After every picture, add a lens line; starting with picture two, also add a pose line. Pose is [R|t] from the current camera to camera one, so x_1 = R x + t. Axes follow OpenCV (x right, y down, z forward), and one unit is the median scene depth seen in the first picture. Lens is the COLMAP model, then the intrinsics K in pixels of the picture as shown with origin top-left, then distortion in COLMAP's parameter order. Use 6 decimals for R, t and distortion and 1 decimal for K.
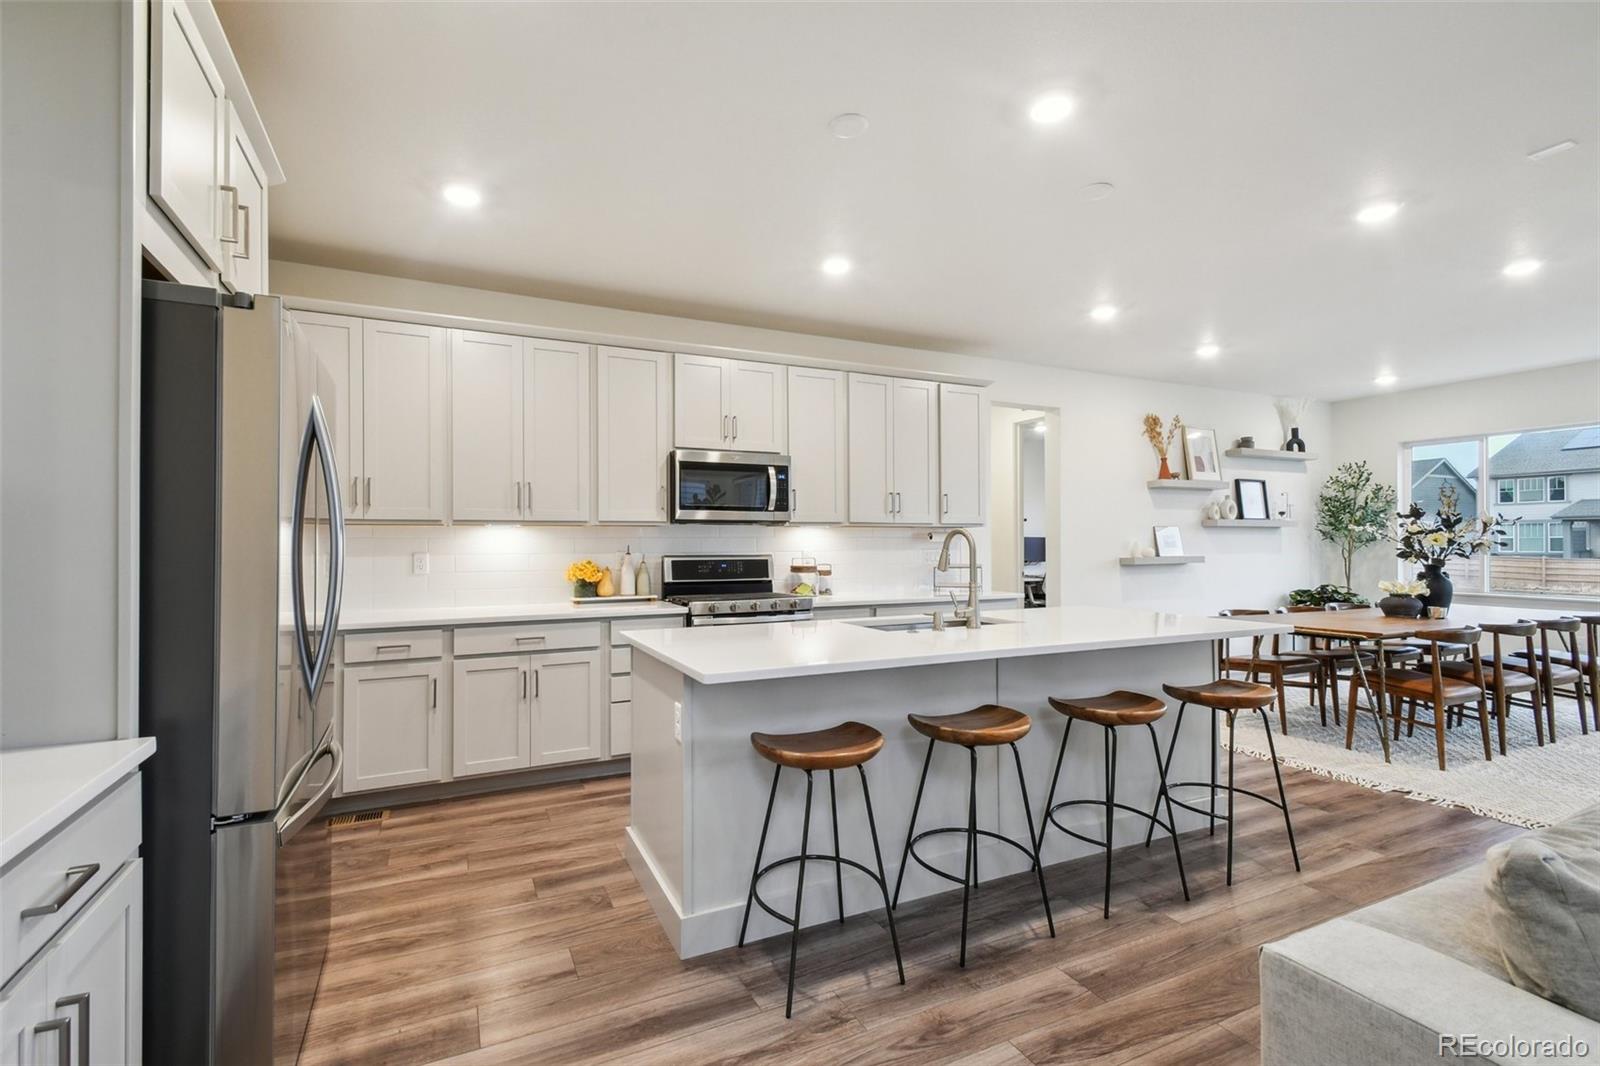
lens RADIAL K [[695.8, 0, 801.7], [0, 695.8, 535.6], [0, 0, 1]] dist [-0.004620, -0.004126]
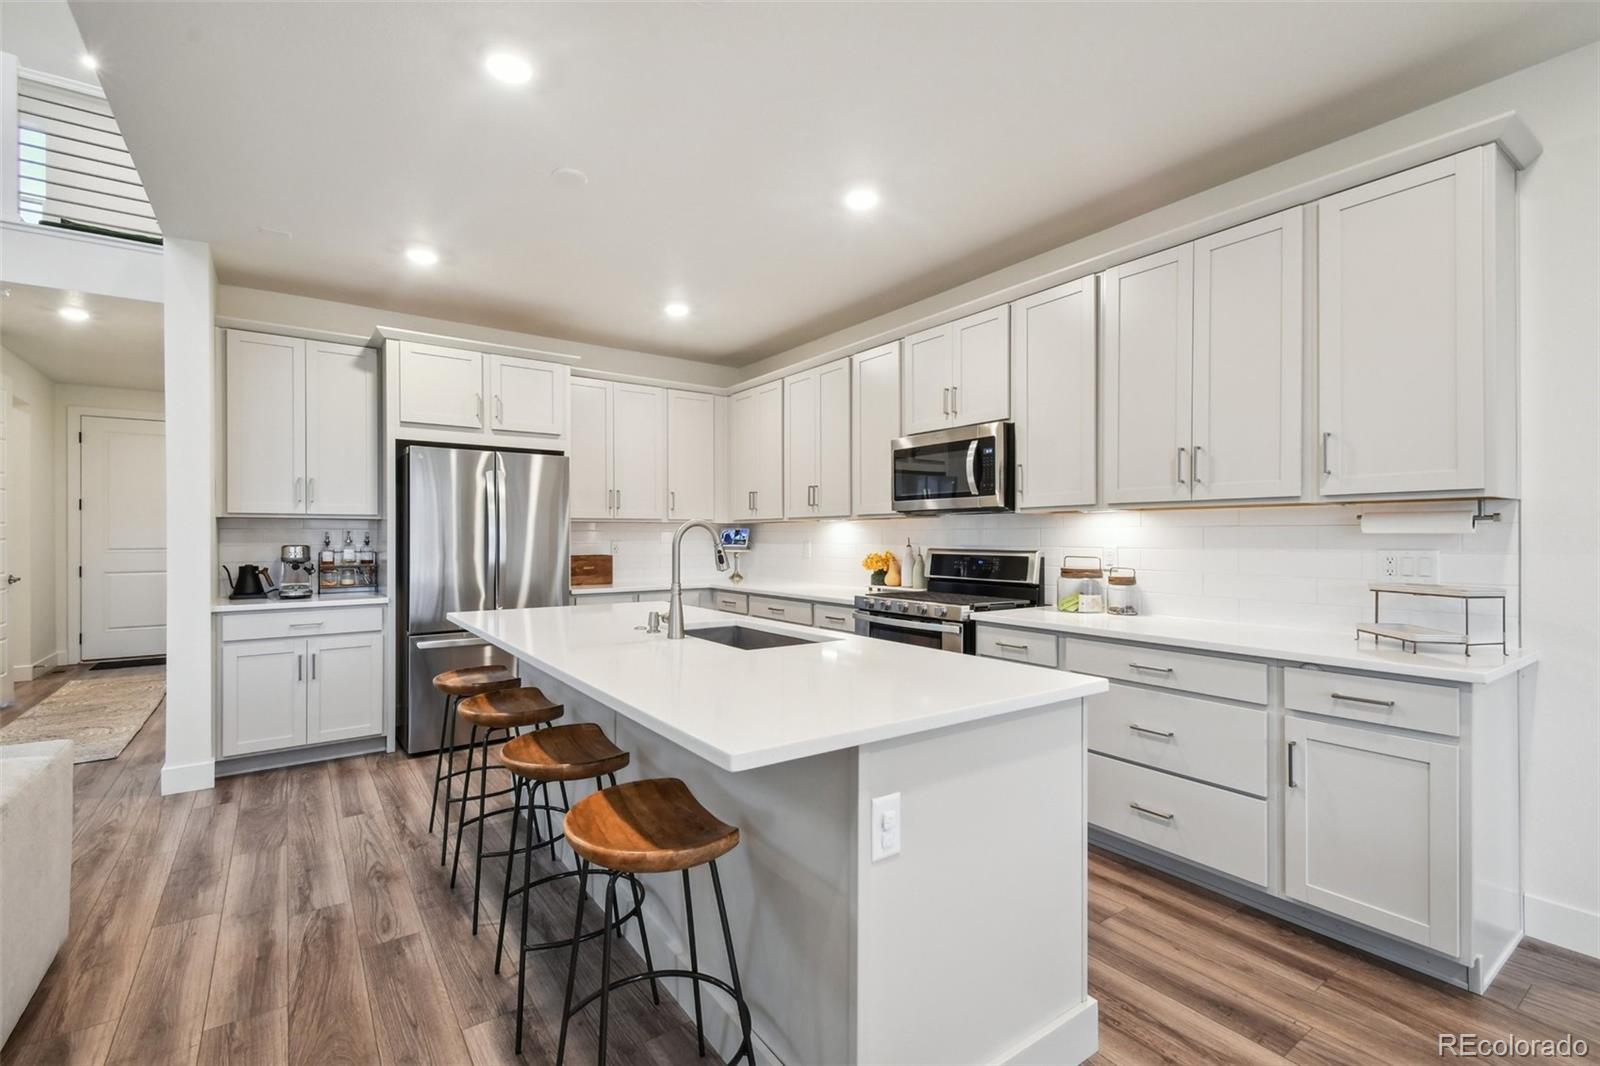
lens RADIAL K [[695.8, 0, 762.1], [0, 695.8, 535.5], [0, 0, 1]] dist [-0.004620, -0.004126]
pose [[0.175612, 0.004260, -0.984450, 1.194684], [0.009168, 0.999940, 0.005963, 0.006015], [0.984417, -0.010073, 0.175563, 1.050162]]
